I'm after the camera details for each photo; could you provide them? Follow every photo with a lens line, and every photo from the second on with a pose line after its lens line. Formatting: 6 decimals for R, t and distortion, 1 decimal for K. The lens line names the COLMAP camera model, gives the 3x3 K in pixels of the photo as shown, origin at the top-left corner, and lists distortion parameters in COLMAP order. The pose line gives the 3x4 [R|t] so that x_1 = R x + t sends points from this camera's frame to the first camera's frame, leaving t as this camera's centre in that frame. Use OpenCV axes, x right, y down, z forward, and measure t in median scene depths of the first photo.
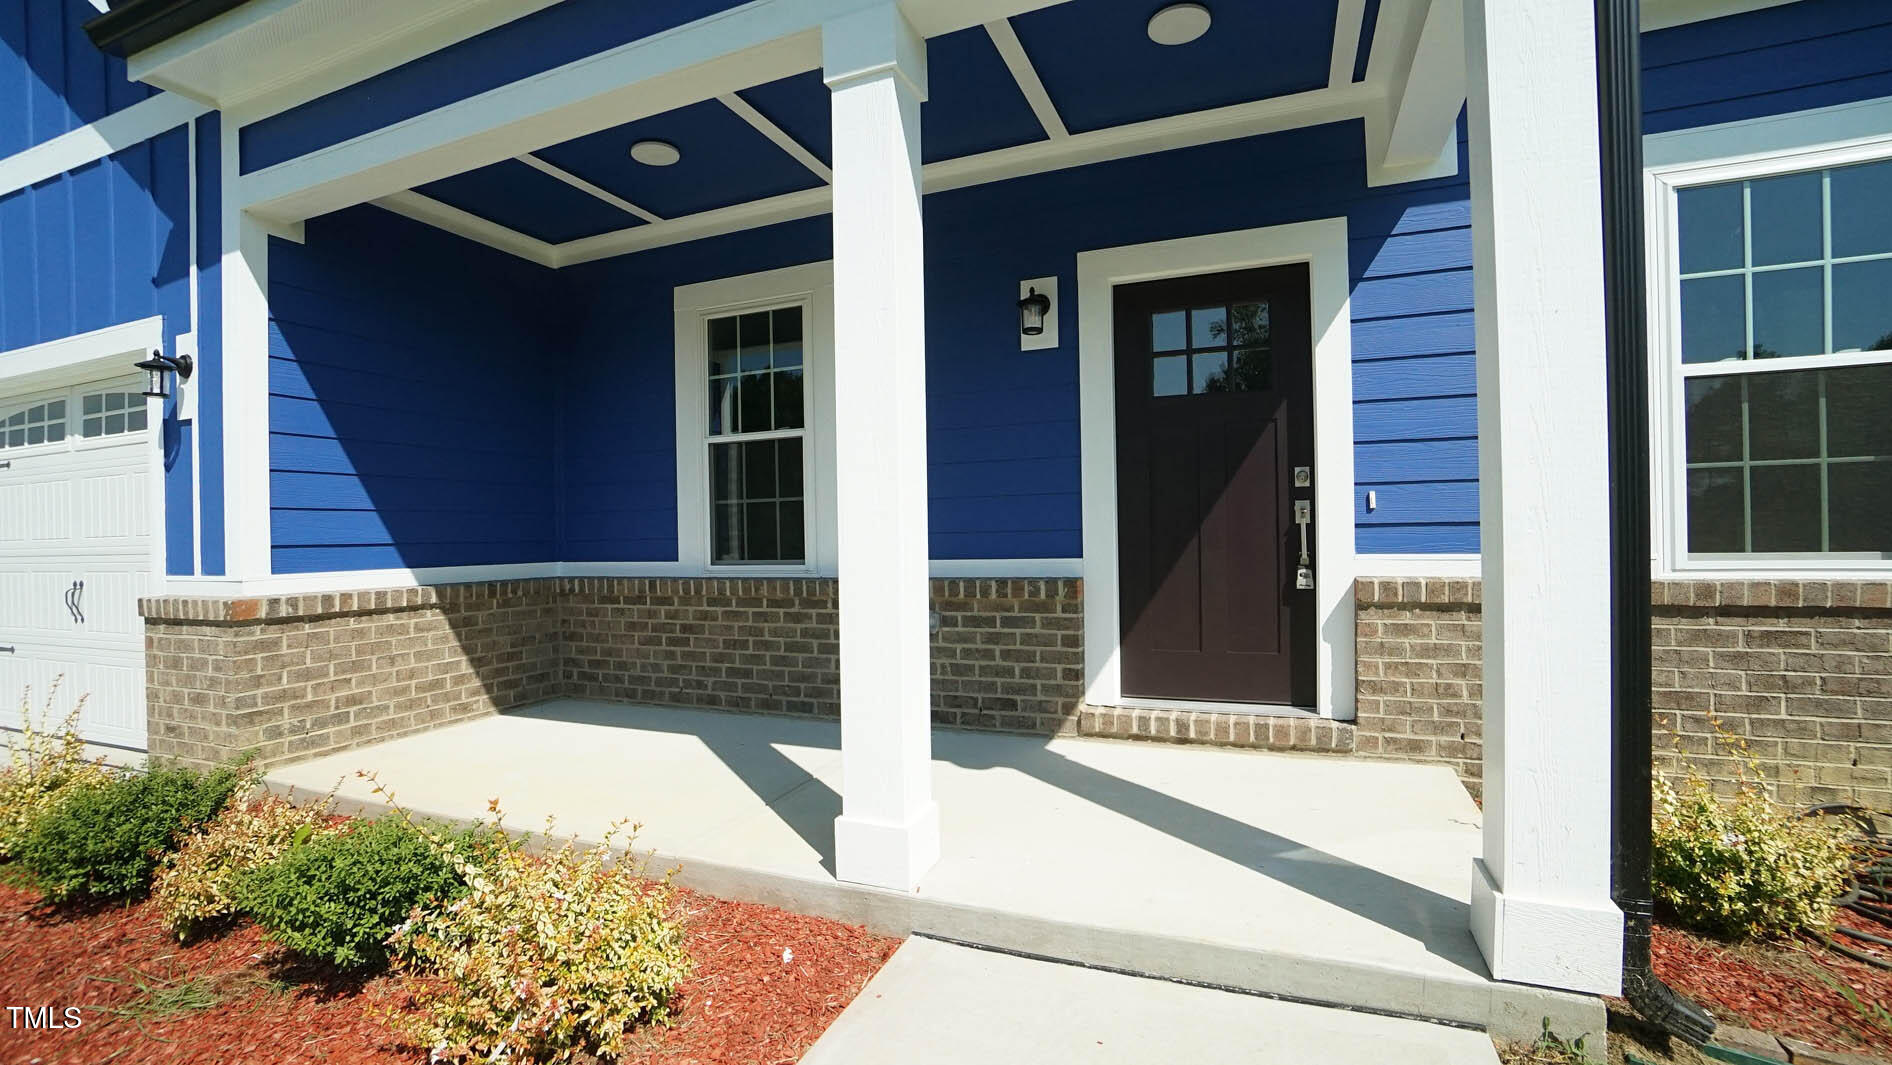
lens RADIAL K [[830.4, 0, 945.5], [0, 830.4, 536.0], [0, 0, 1]] dist [-0.040780, 0.002779]
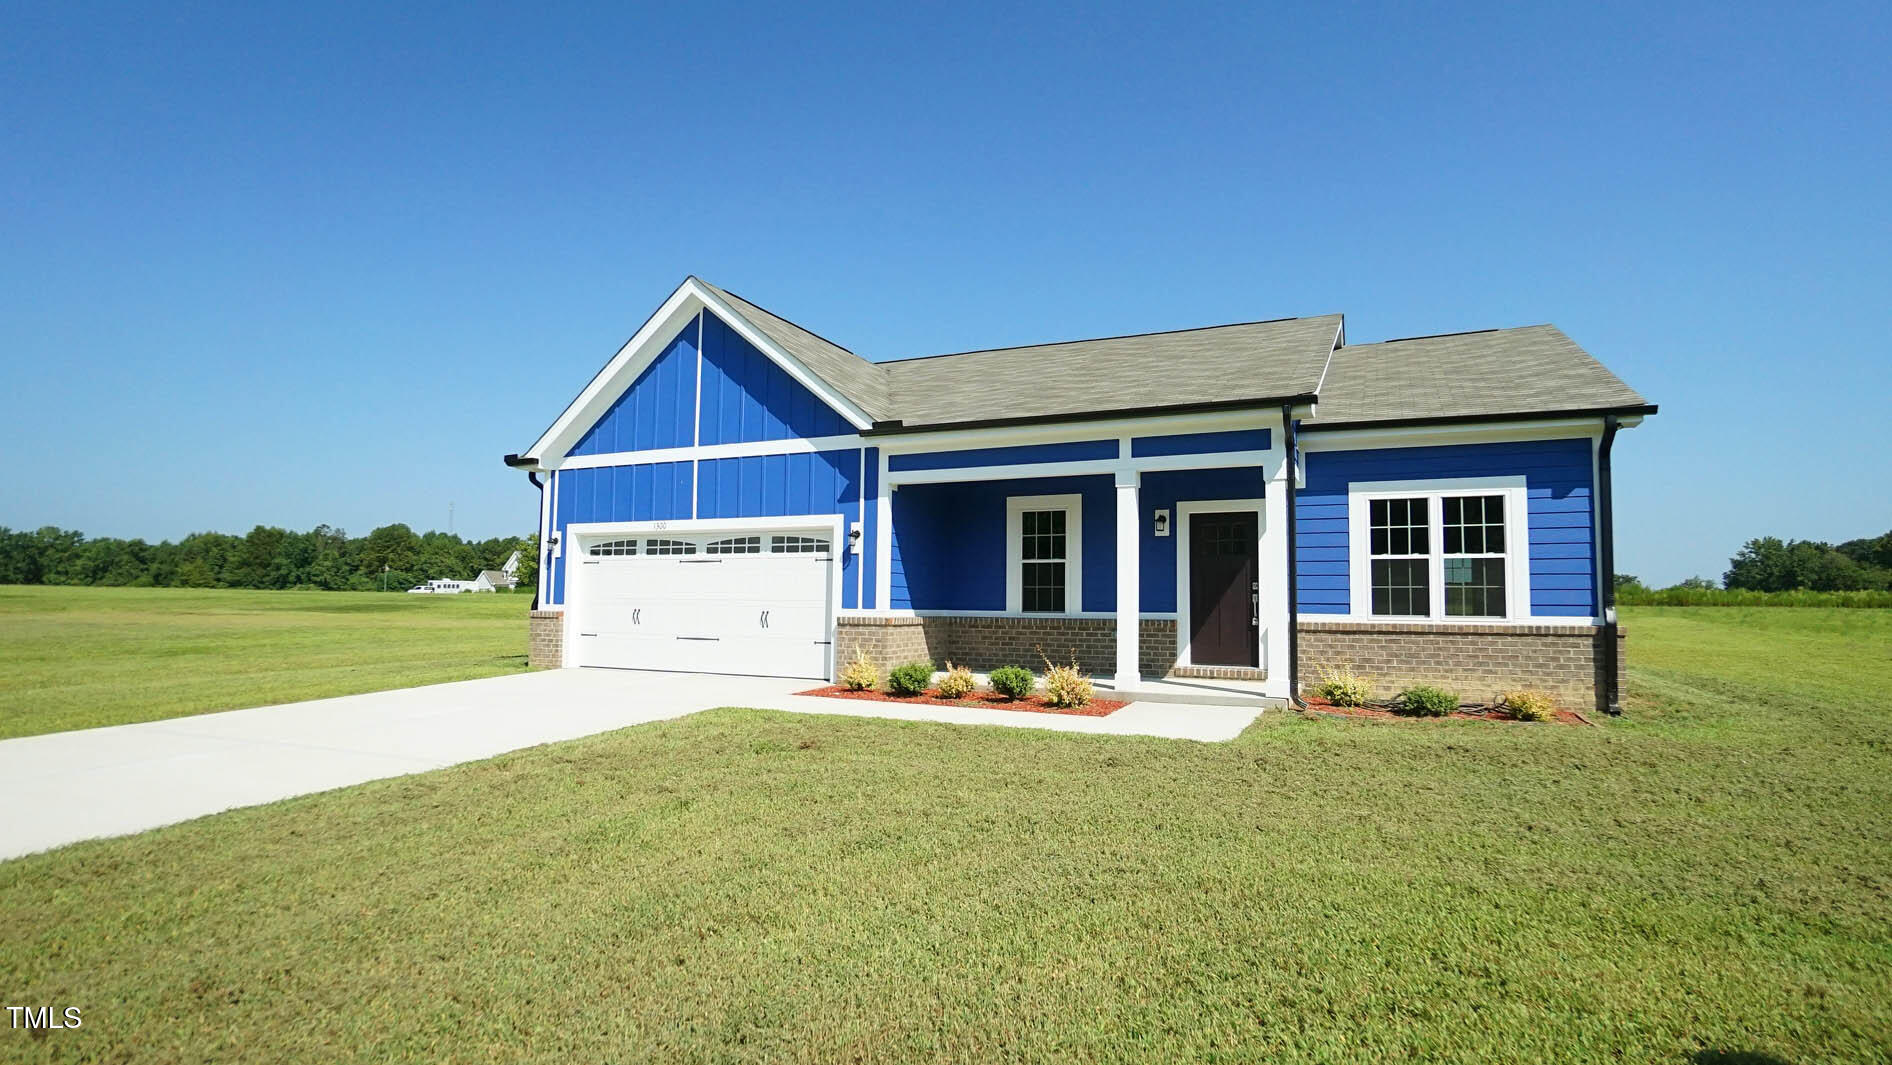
lens RADIAL K [[930.6, 0, 952.3], [0, 930.6, 542.7], [0, 0, 1]] dist [-0.030066, -0.000098]
pose [[0.998103, 0.027518, -0.055066, -0.421977], [-0.031486, 0.996870, -0.072524, 0.042474], [0.052898, 0.074120, 0.995845, -2.162777]]
